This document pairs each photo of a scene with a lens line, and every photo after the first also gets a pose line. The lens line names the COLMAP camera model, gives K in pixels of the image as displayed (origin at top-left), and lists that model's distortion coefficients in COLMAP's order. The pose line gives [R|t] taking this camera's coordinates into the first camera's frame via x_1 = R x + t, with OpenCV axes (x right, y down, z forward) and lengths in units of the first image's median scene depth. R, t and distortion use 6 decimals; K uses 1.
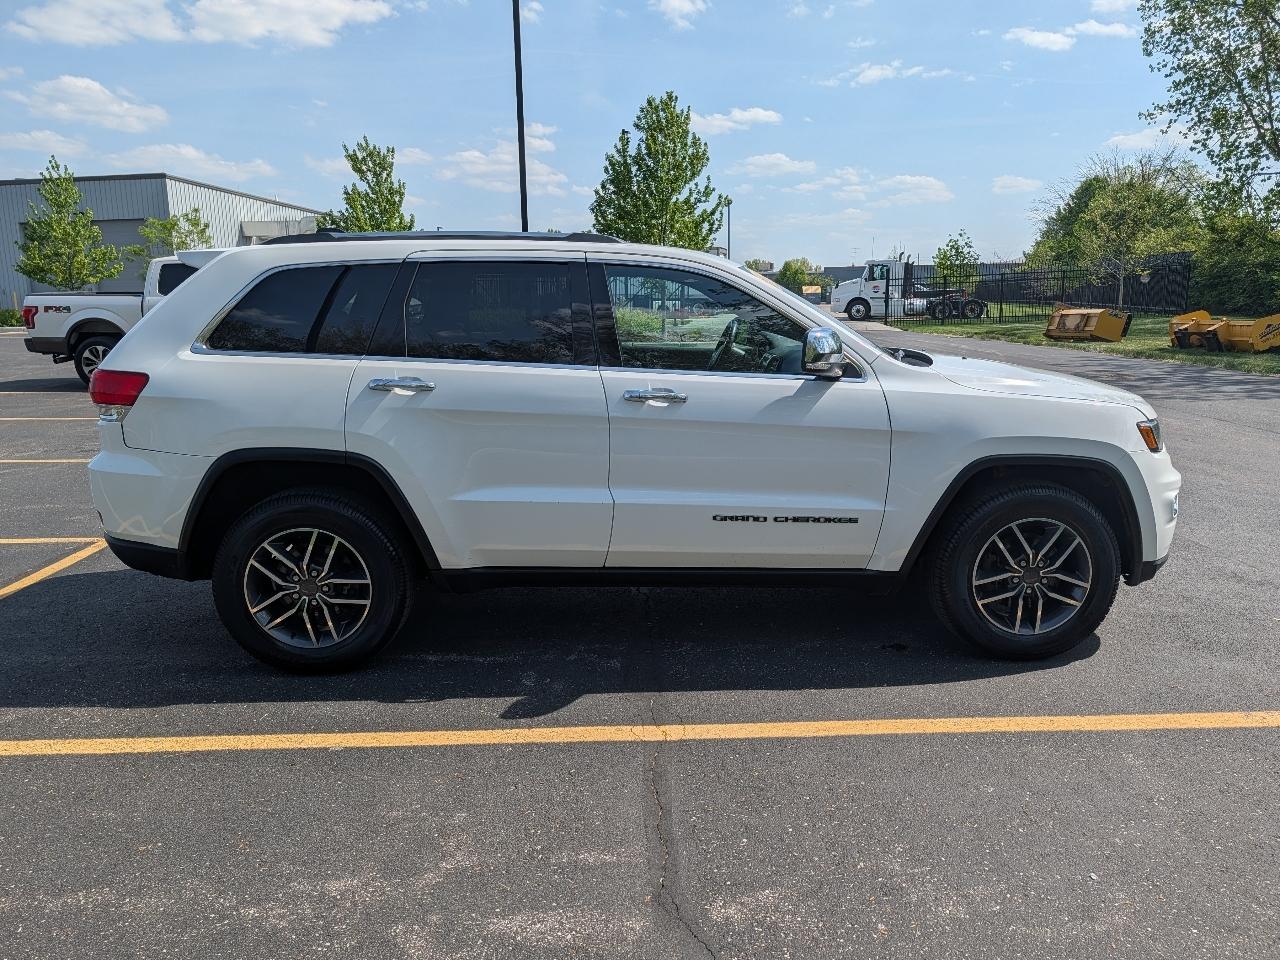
lens RADIAL K [[928.9, 0, 631.3], [0, 928.9, 478.1], [0, 0, 1]] dist [0.017505, -0.009851]
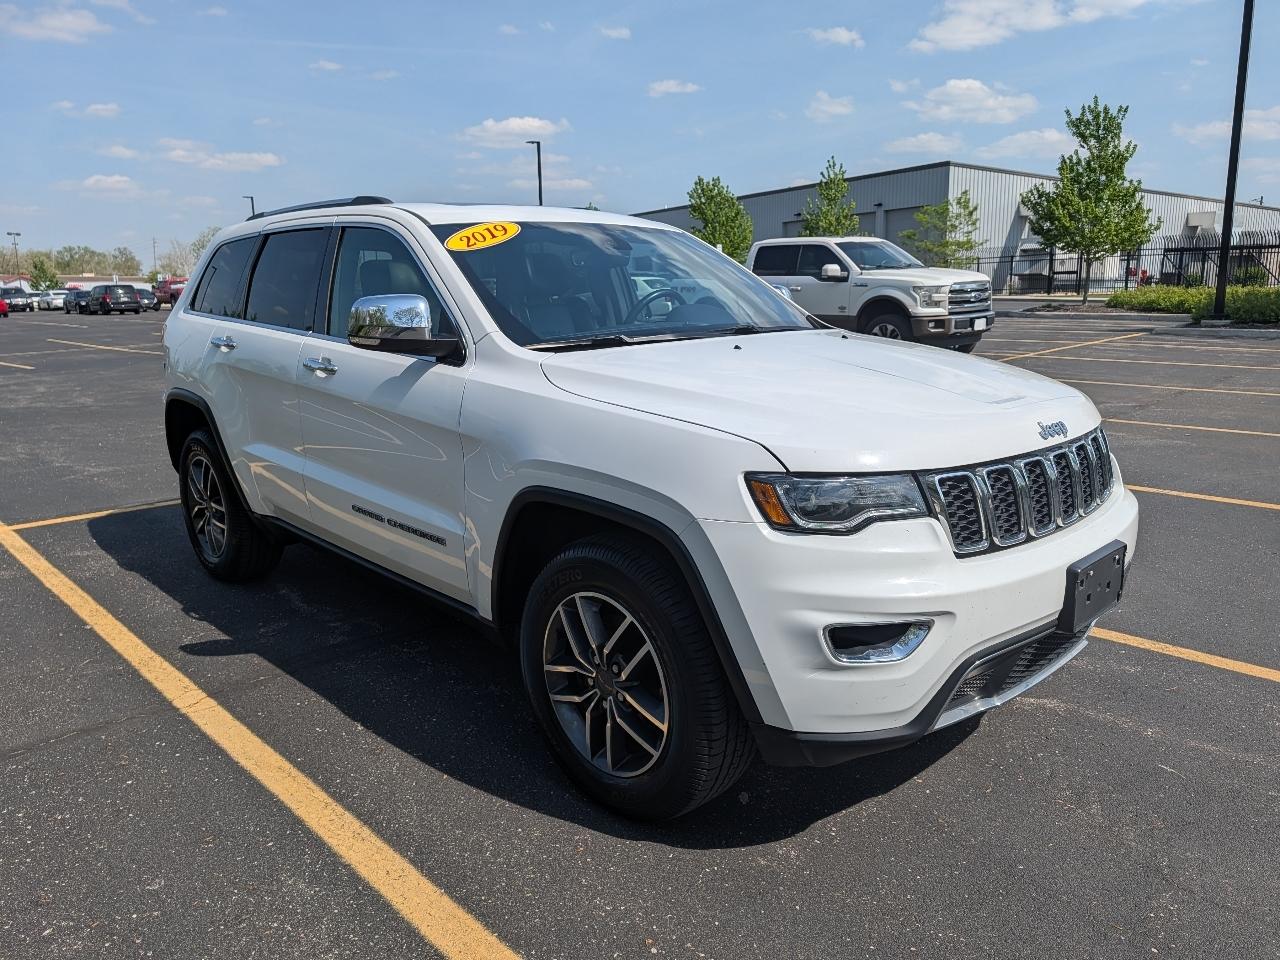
lens RADIAL K [[929.1, 0, 669.9], [0, 929.1, 475.7], [0, 0, 1]] dist [0.003093, -0.001919]
pose [[0.668491, 0.145020, -0.729444, 0.108094], [-0.132969, 0.988307, 0.074625, -0.010824], [0.731737, 0.047107, 0.679958, 0.069978]]
